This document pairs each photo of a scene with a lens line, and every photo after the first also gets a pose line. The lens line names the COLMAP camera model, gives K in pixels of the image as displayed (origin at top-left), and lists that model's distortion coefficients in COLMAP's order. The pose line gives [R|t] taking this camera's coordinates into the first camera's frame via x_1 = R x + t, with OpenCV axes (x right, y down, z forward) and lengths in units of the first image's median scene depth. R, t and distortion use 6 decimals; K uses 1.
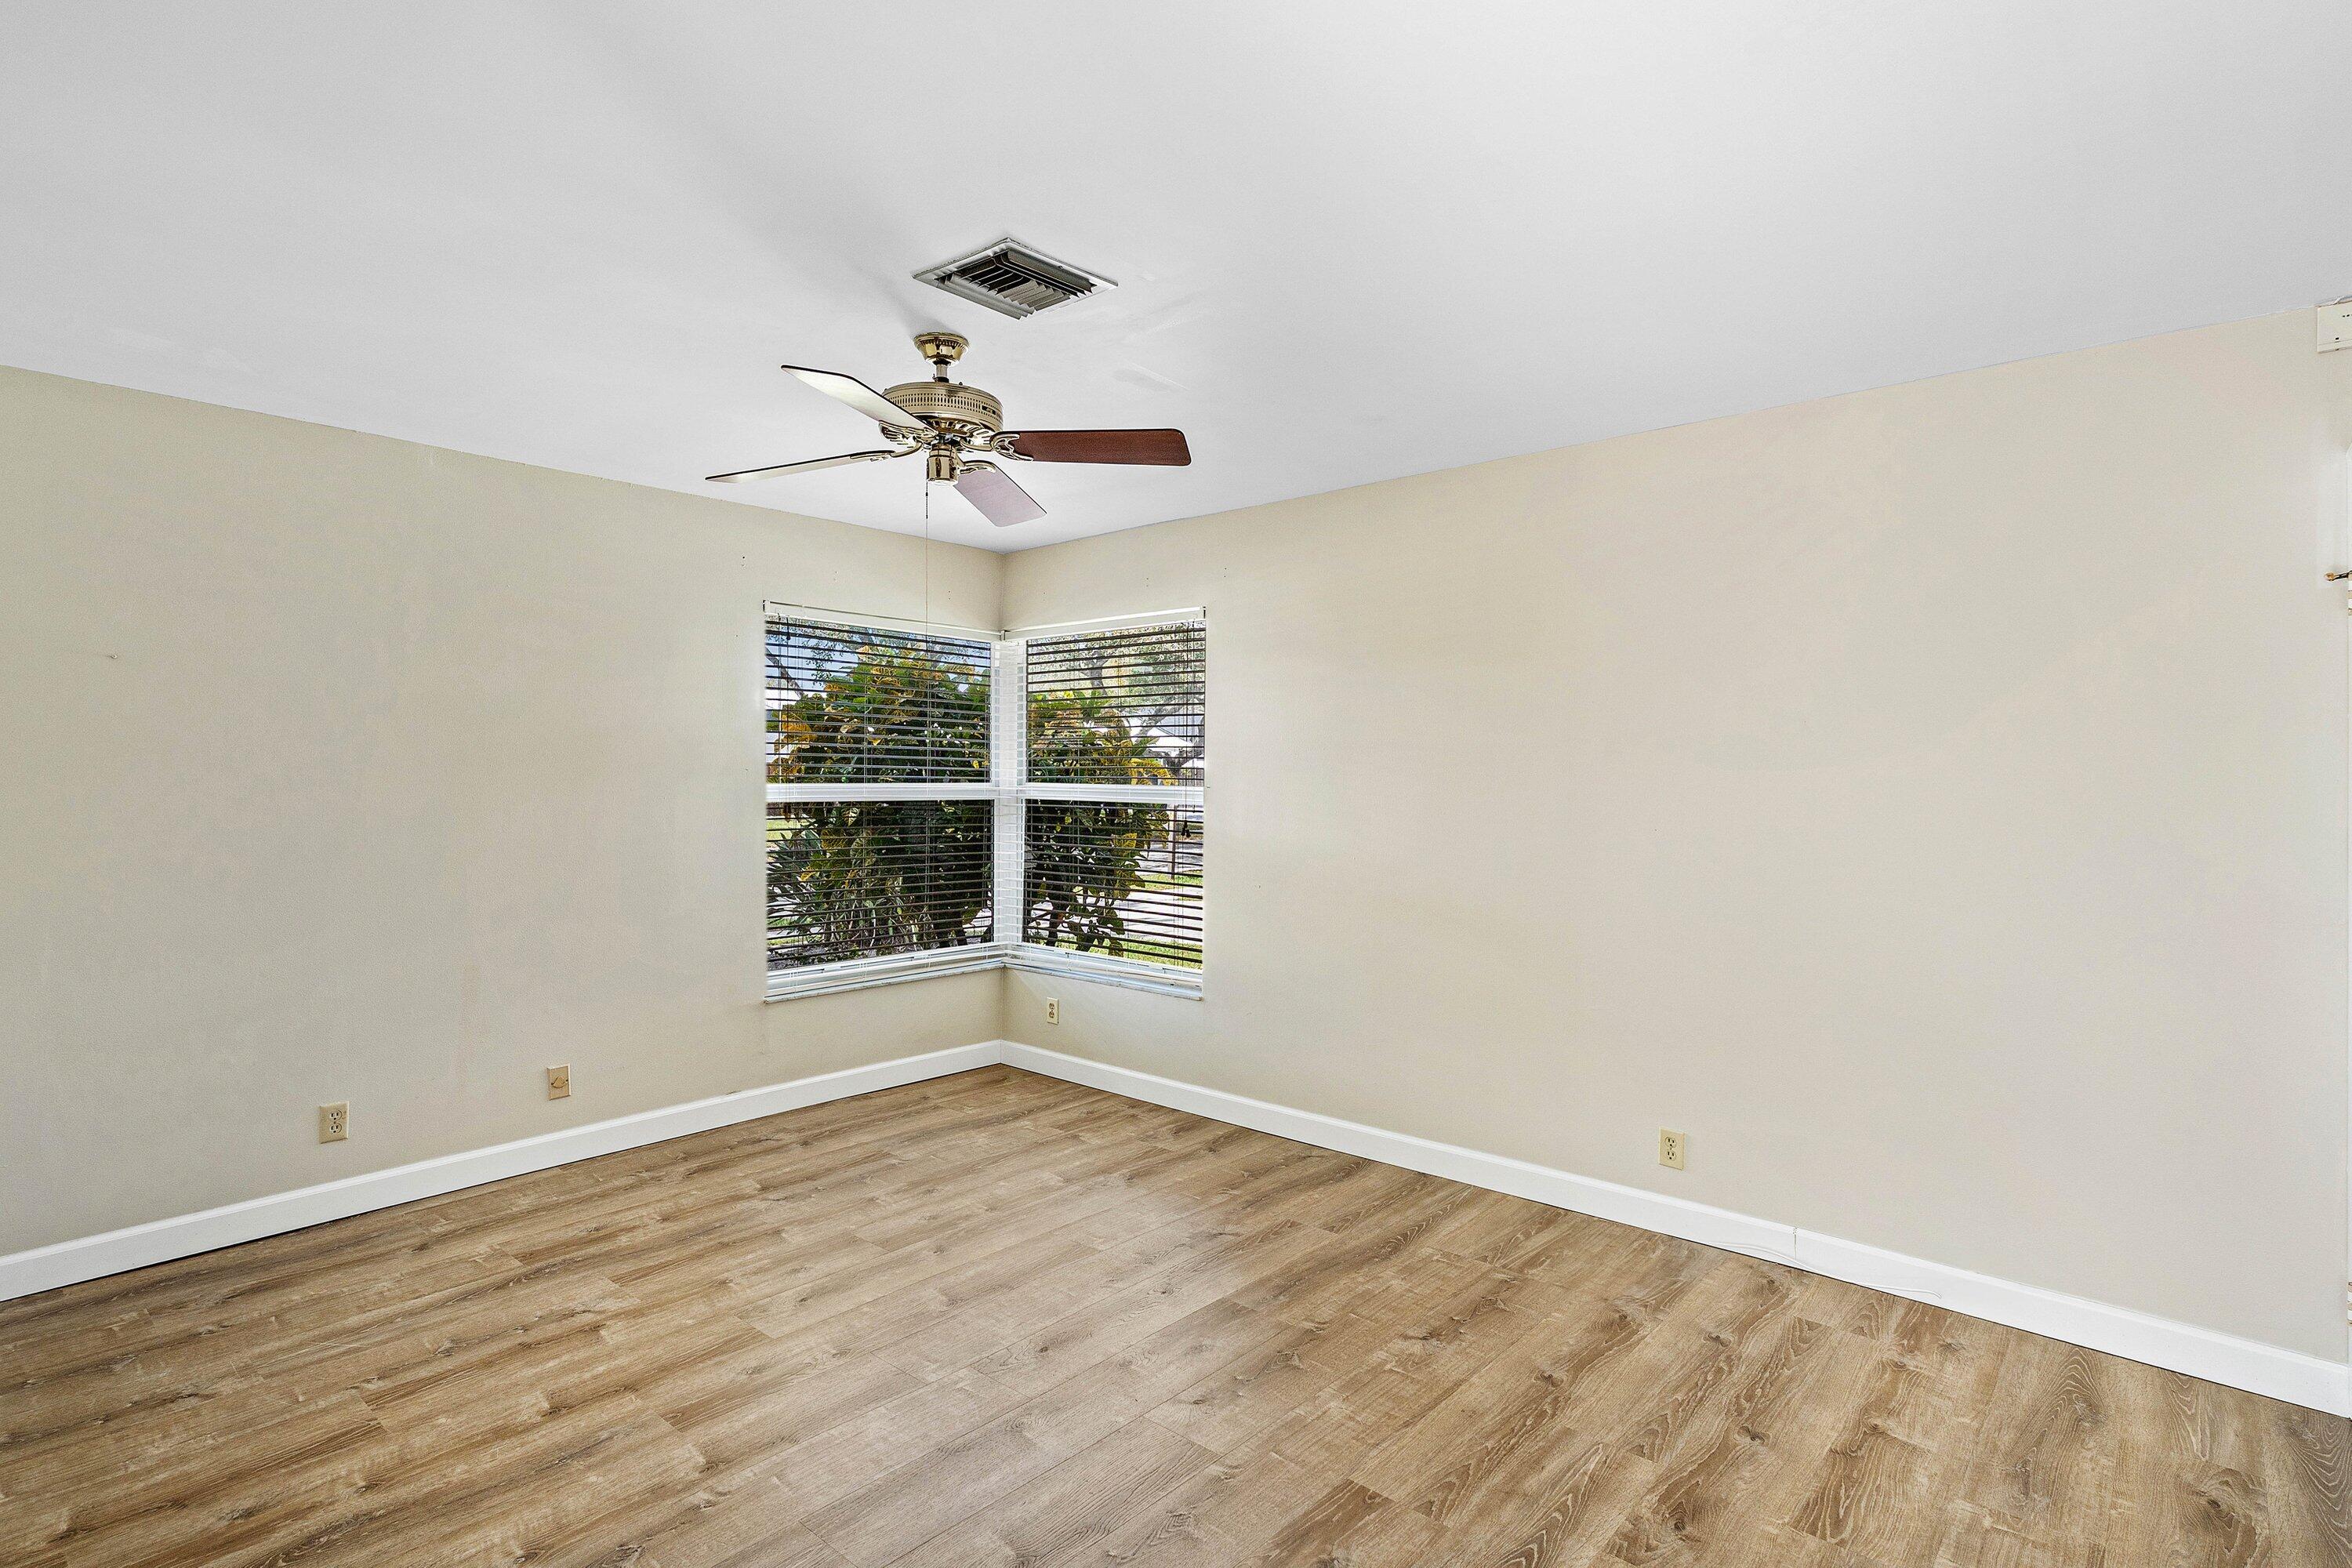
lens RADIAL K [[1154.0, 0, 1176.6], [0, 1154.0, 790.9], [0, 0, 1]] dist [0.004936, -0.000470]
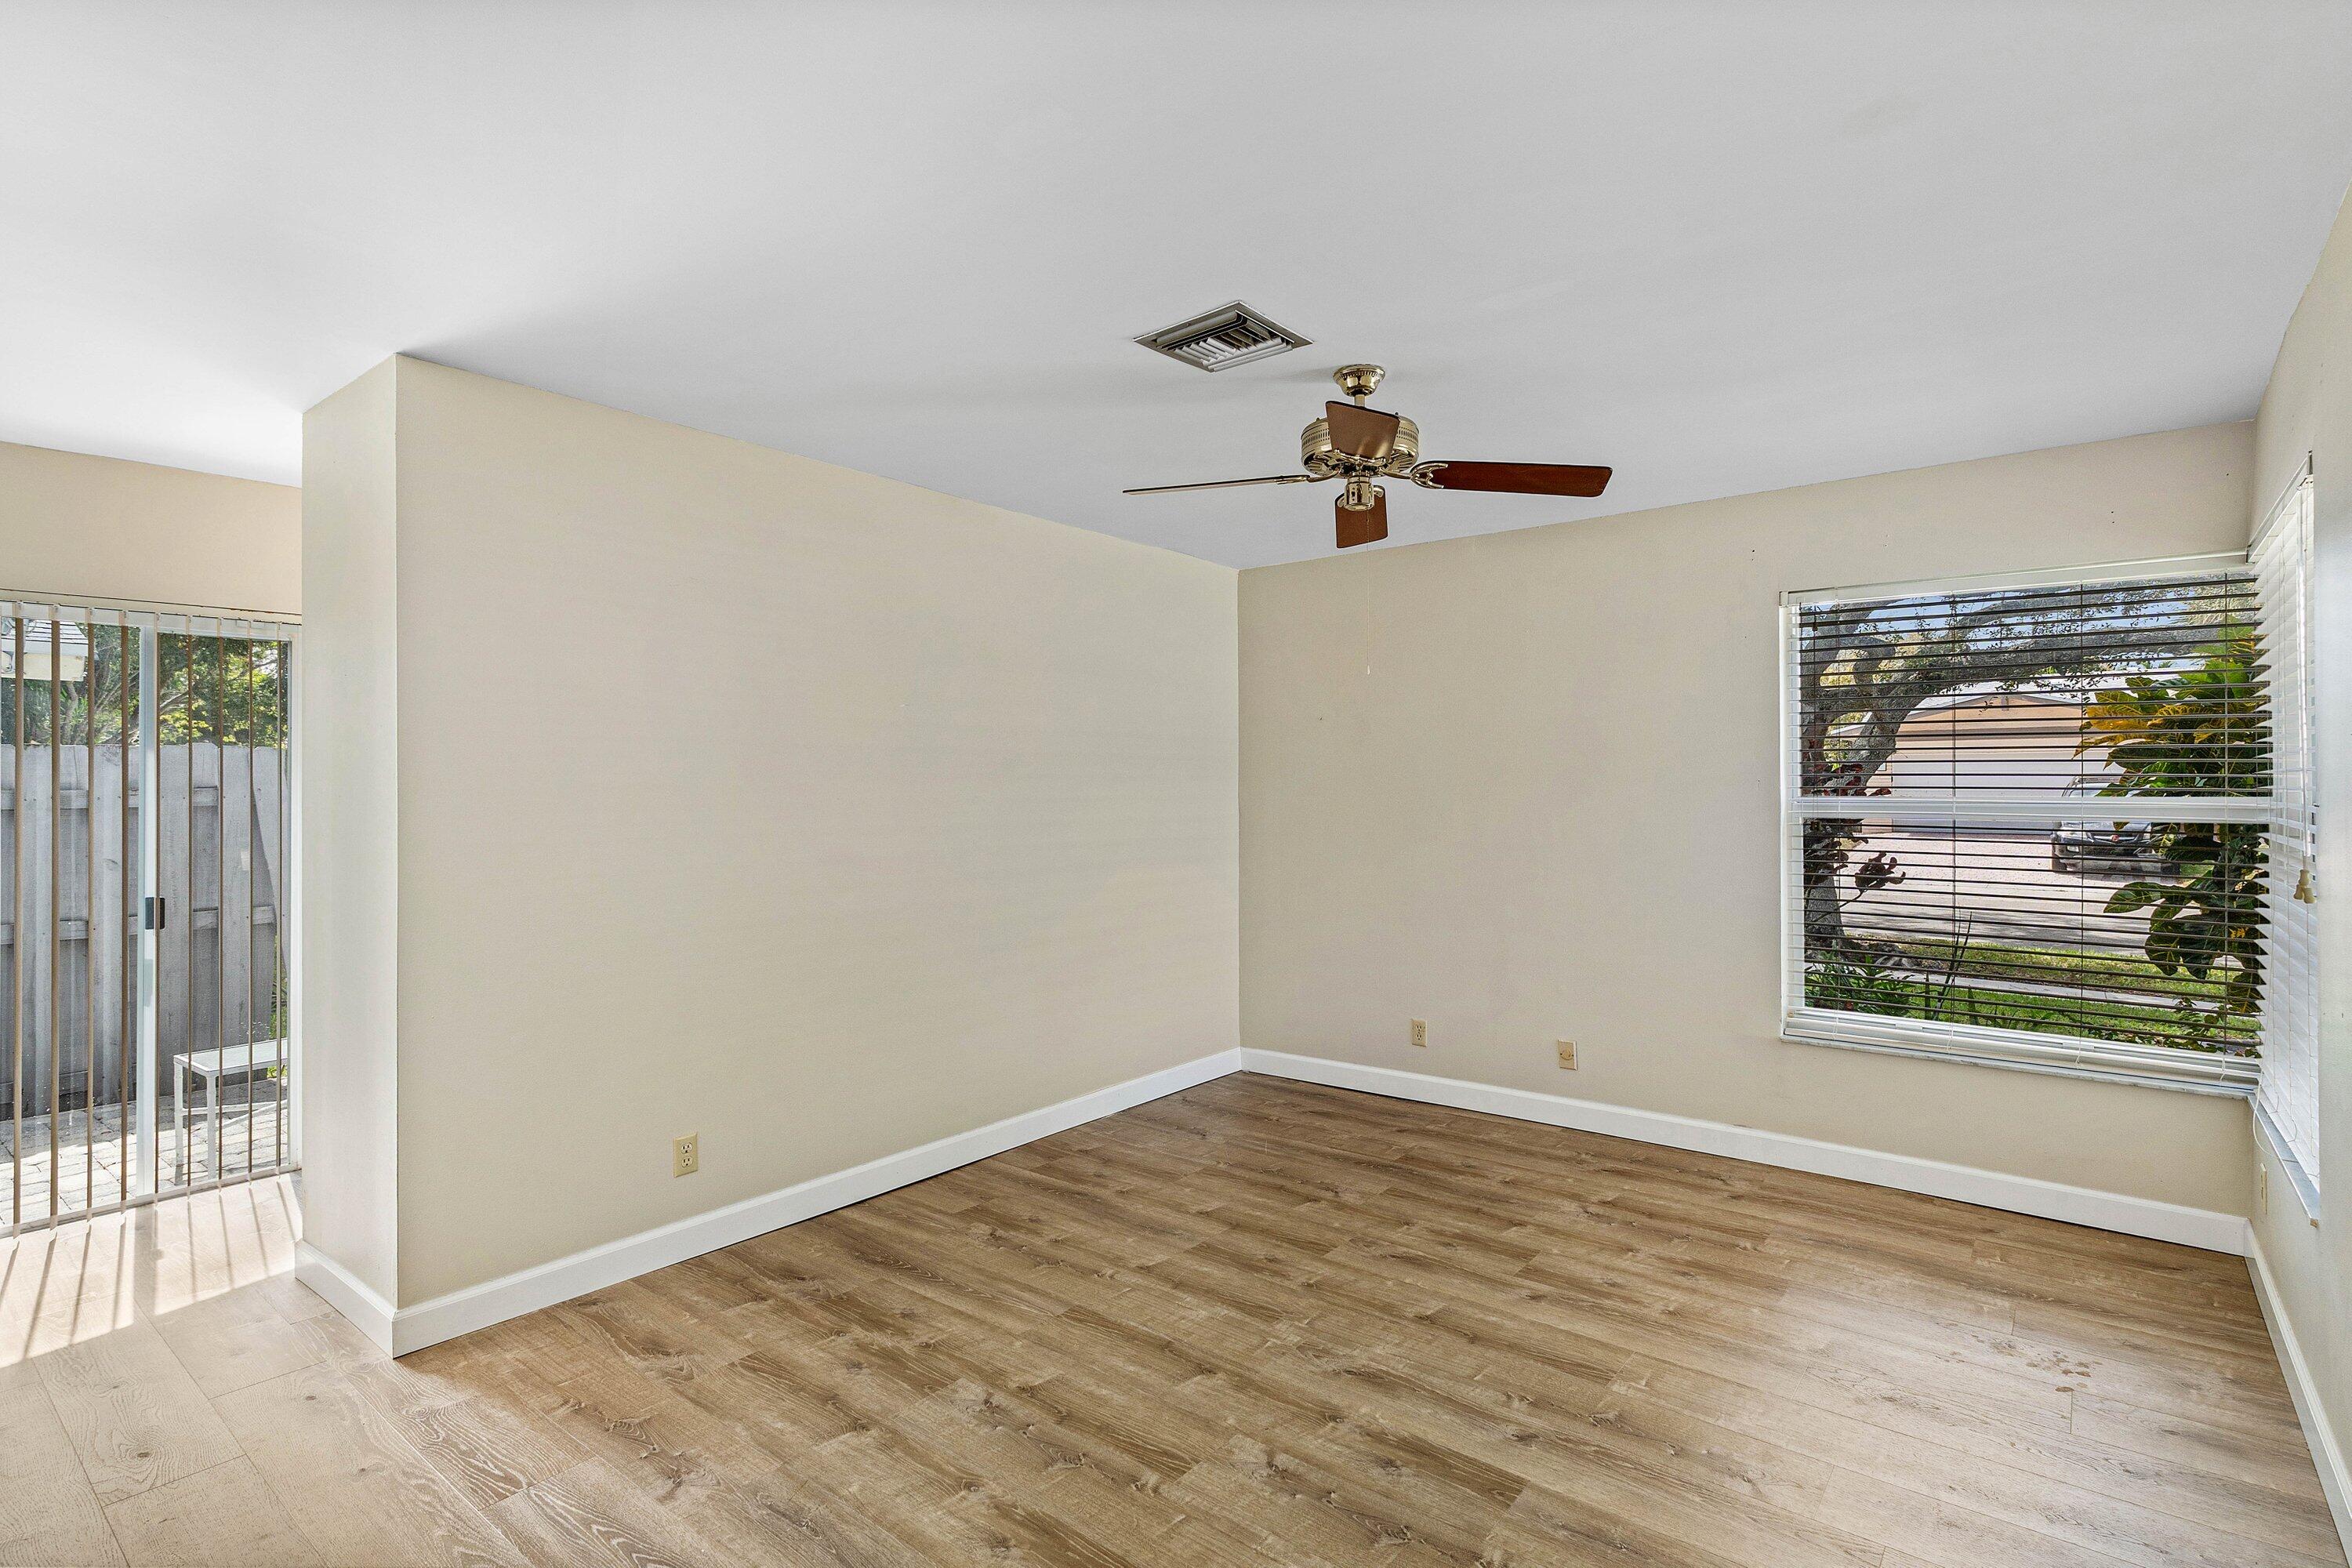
lens RADIAL K [[1154.0, 0, 1176.6], [0, 1154.0, 790.9], [0, 0, 1]] dist [0.004936, -0.000470]
pose [[0.051154, -0.000897, -0.998690, 0.657861], [-0.013397, 0.999909, -0.001584, -0.002806], [0.998601, 0.013461, 0.051138, 0.615444]]
